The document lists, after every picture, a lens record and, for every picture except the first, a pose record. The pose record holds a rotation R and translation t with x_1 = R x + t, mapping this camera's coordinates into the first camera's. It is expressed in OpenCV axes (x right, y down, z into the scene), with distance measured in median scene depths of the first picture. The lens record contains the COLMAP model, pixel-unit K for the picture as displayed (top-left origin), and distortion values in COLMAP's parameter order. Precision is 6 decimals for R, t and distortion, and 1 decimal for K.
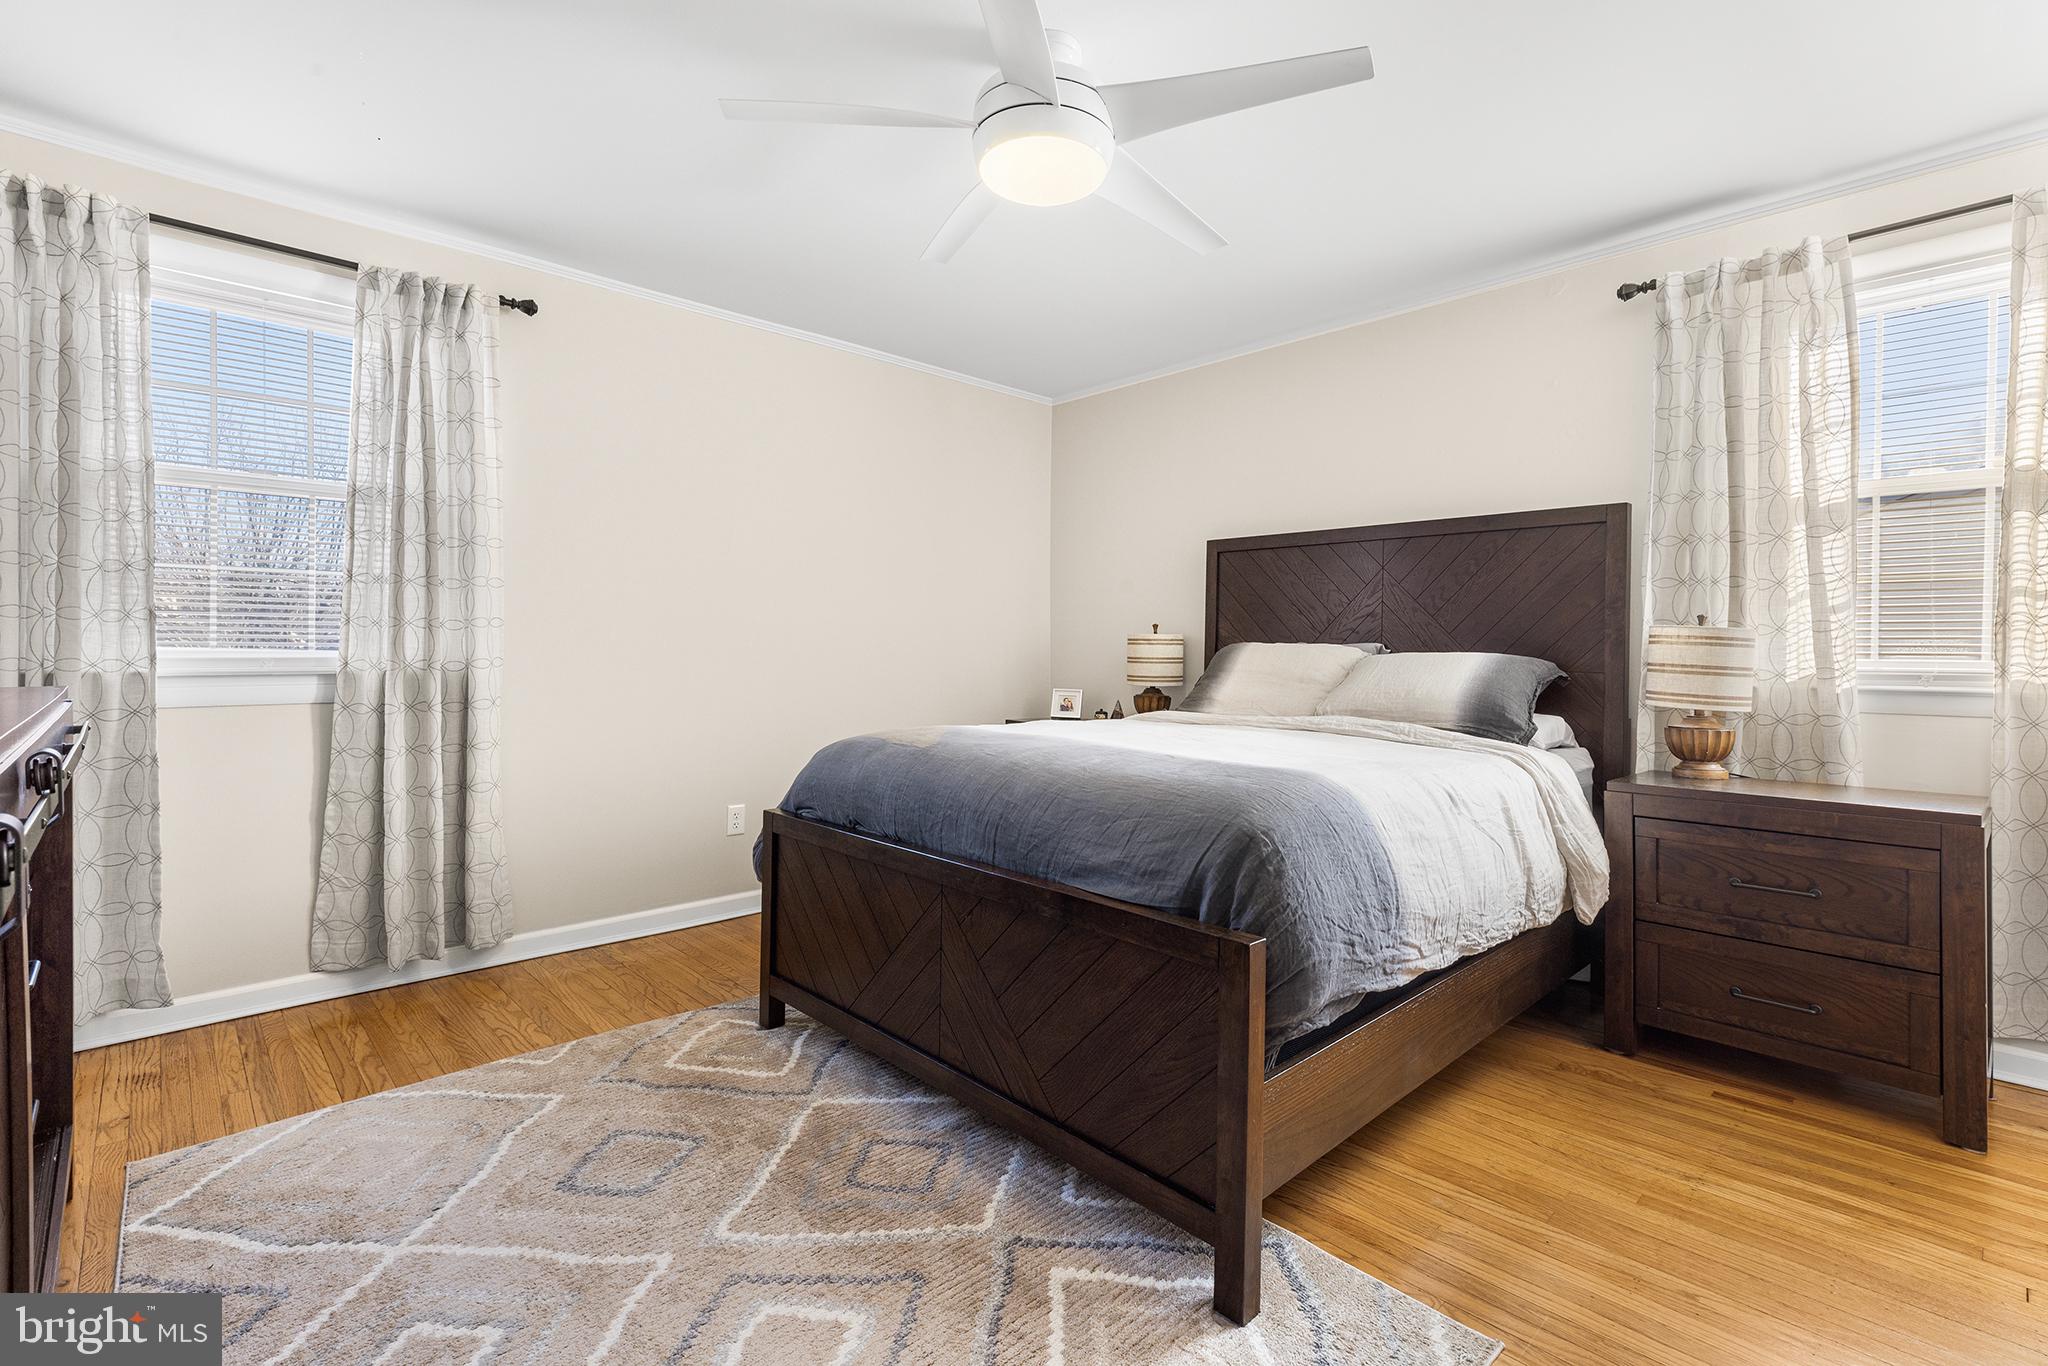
lens RADIAL K [[952.1, 0, 1043.1], [0, 952.1, 645.6], [0, 0, 1]] dist [0.004405, -0.001263]
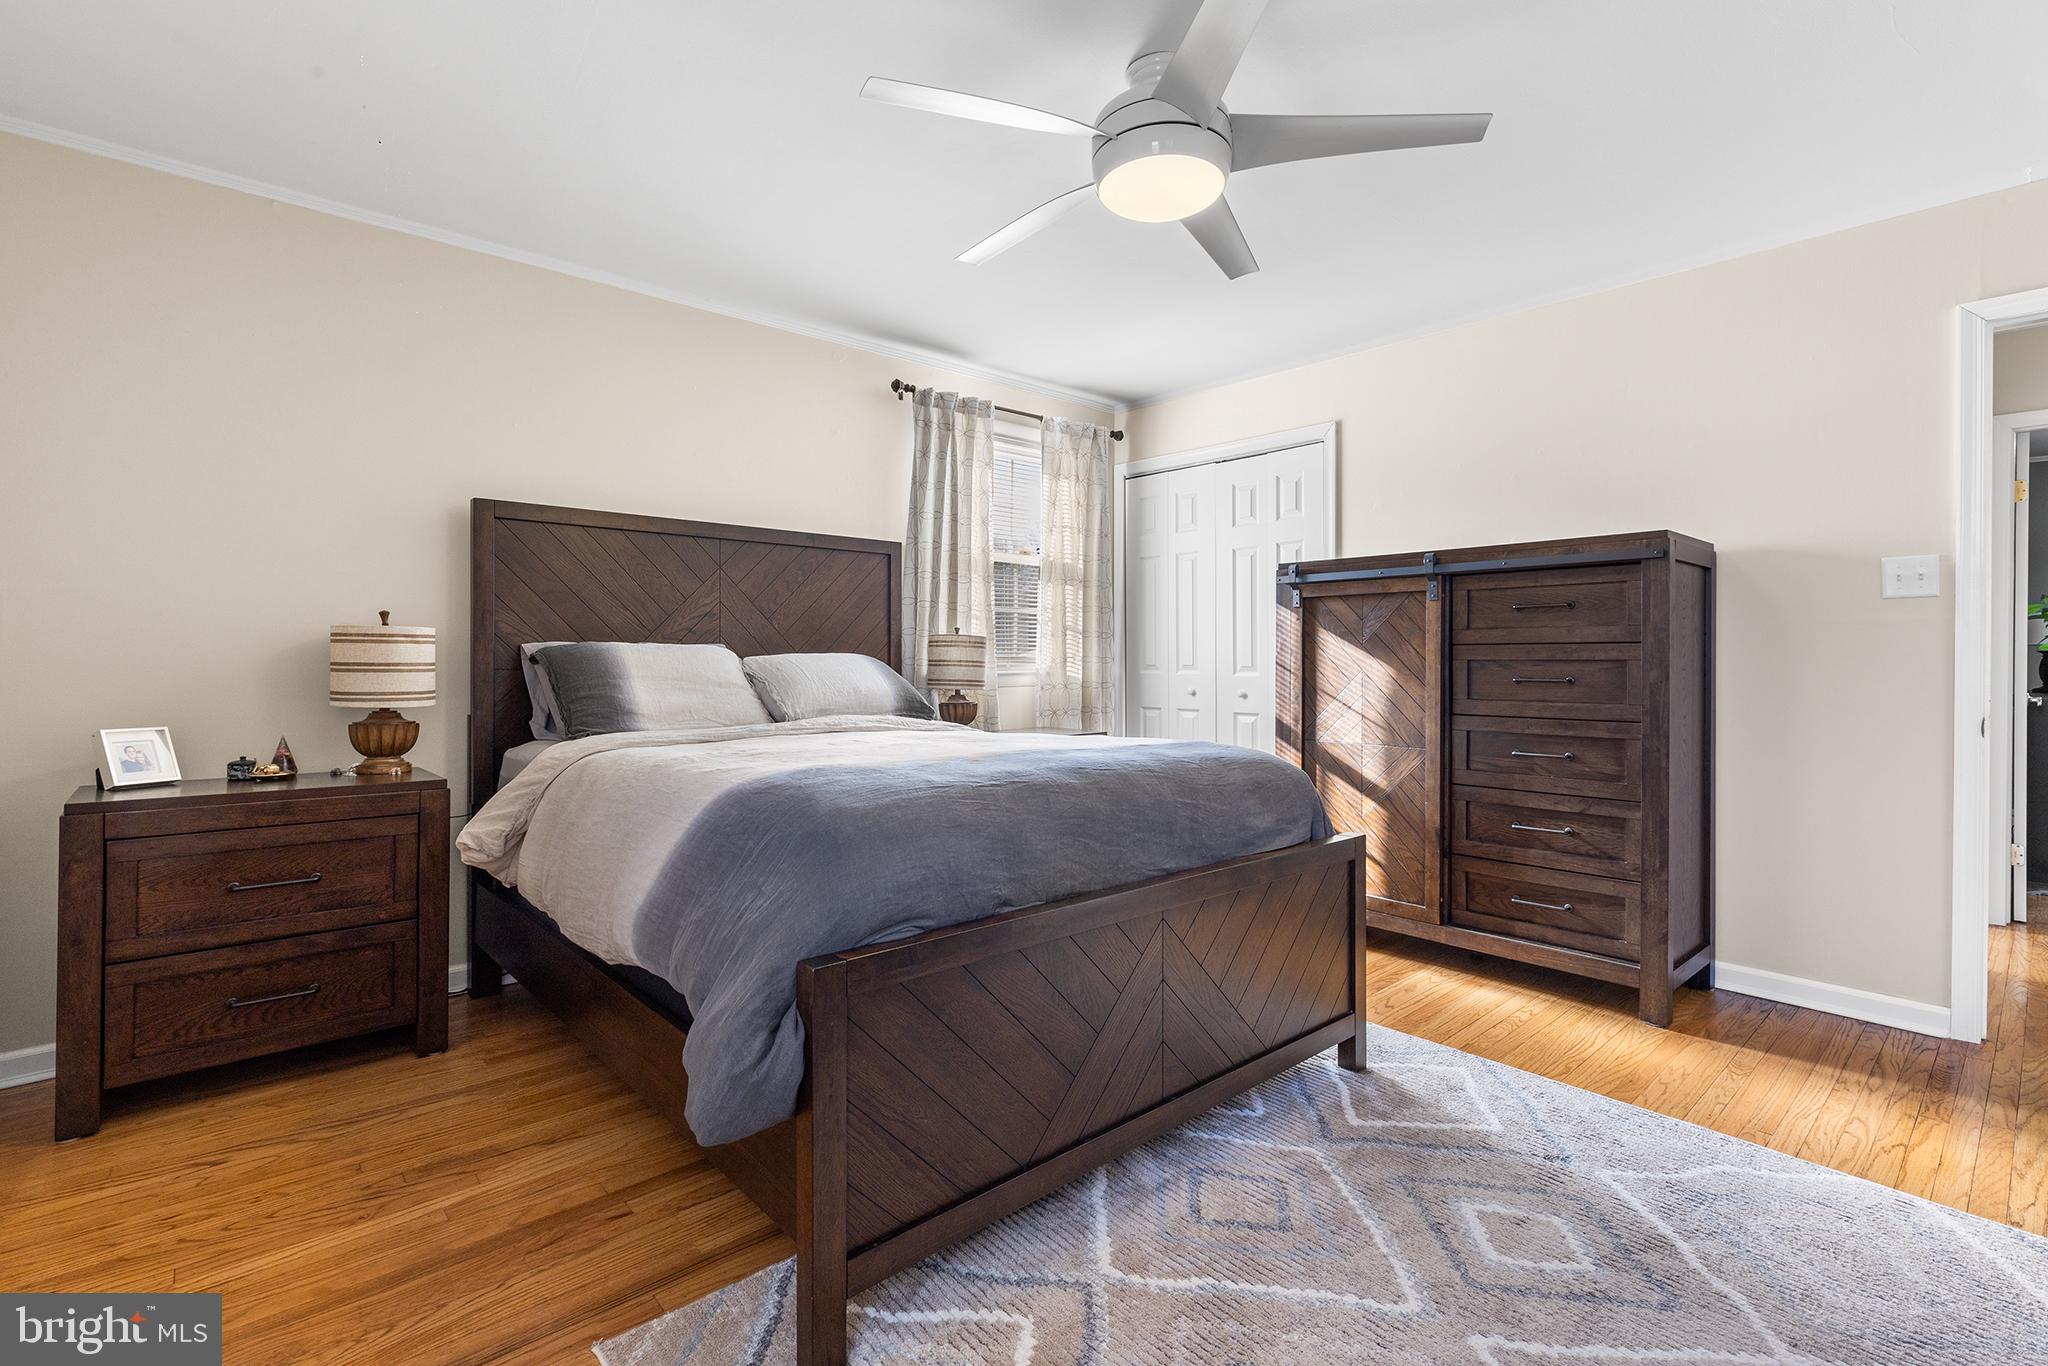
lens RADIAL K [[952.1, 0, 1010.6], [0, 952.1, 662.4], [0, 0, 1]] dist [0.004405, -0.001263]
pose [[0.021039, -0.012817, 0.999697, -0.892803], [-0.007531, 0.999887, 0.012978, 0.001637], [-0.999750, -0.007802, 0.020940, 0.987307]]
